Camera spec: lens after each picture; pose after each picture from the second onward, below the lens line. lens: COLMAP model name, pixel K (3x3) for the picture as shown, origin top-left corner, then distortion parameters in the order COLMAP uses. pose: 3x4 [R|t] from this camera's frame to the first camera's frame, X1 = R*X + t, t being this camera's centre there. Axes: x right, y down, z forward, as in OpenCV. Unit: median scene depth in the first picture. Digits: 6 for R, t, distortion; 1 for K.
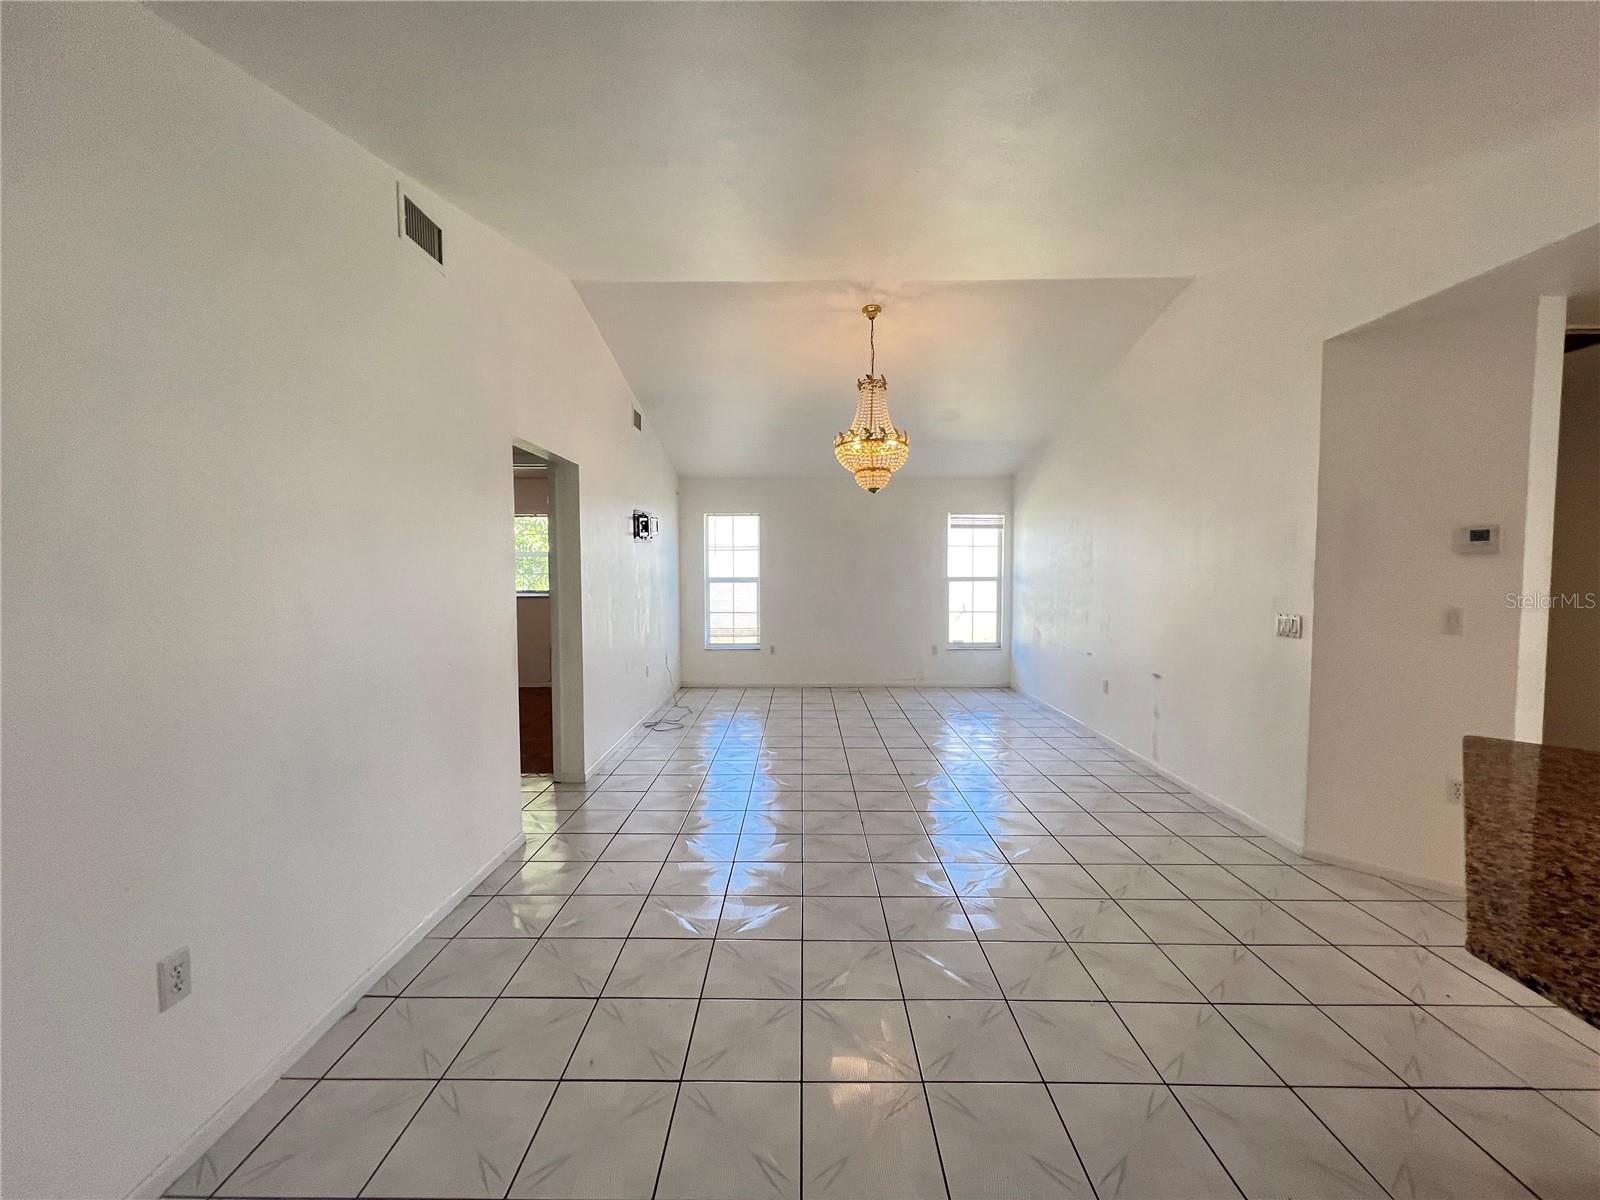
lens RADIAL K [[643.5, 0, 800.0], [0, 643.5, 600.0], [0, 0, 1]] dist [-0.002448, -0.000387]
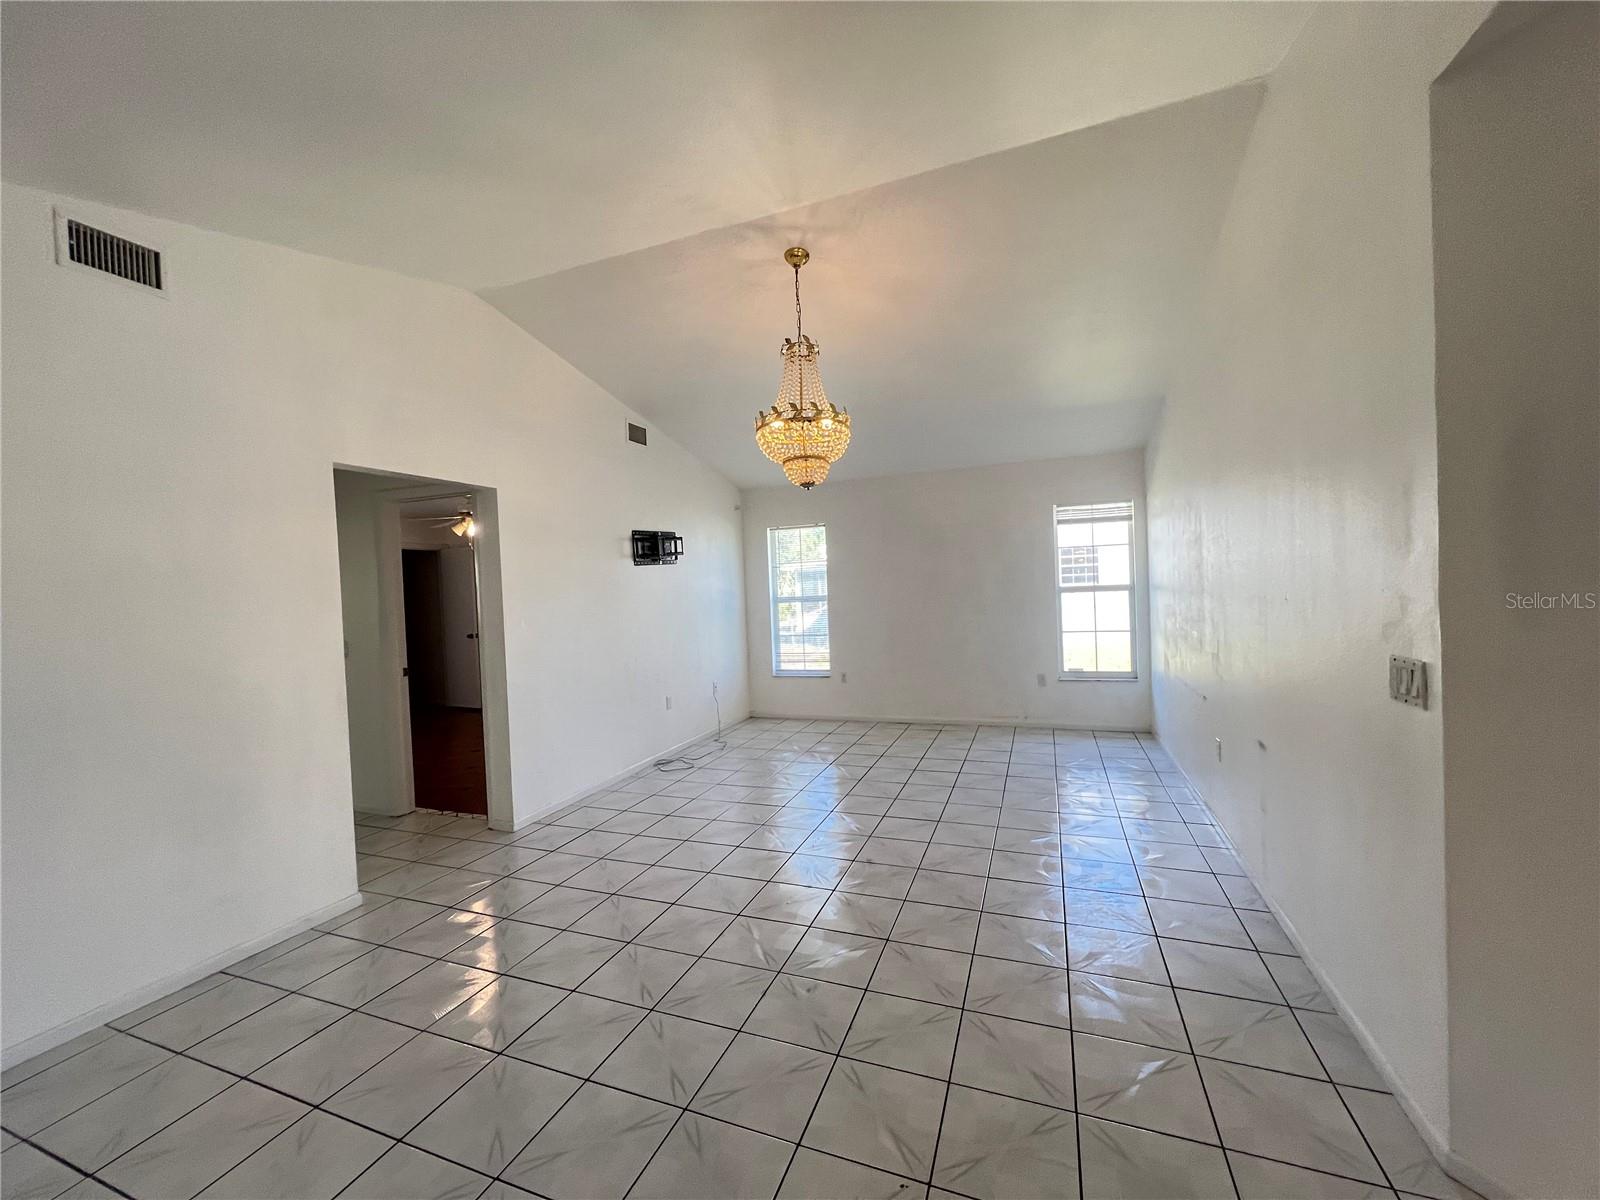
lens RADIAL K [[644.1, 0, 800.0], [0, 644.1, 600.0], [0, 0, 1]] dist [-0.001361, 0.000053]
pose [[0.932972, -0.029740, -0.358719, 0.220480], [0.022535, 0.999452, -0.024251, -0.008458], [0.359244, 0.014542, 0.933130, 0.161165]]
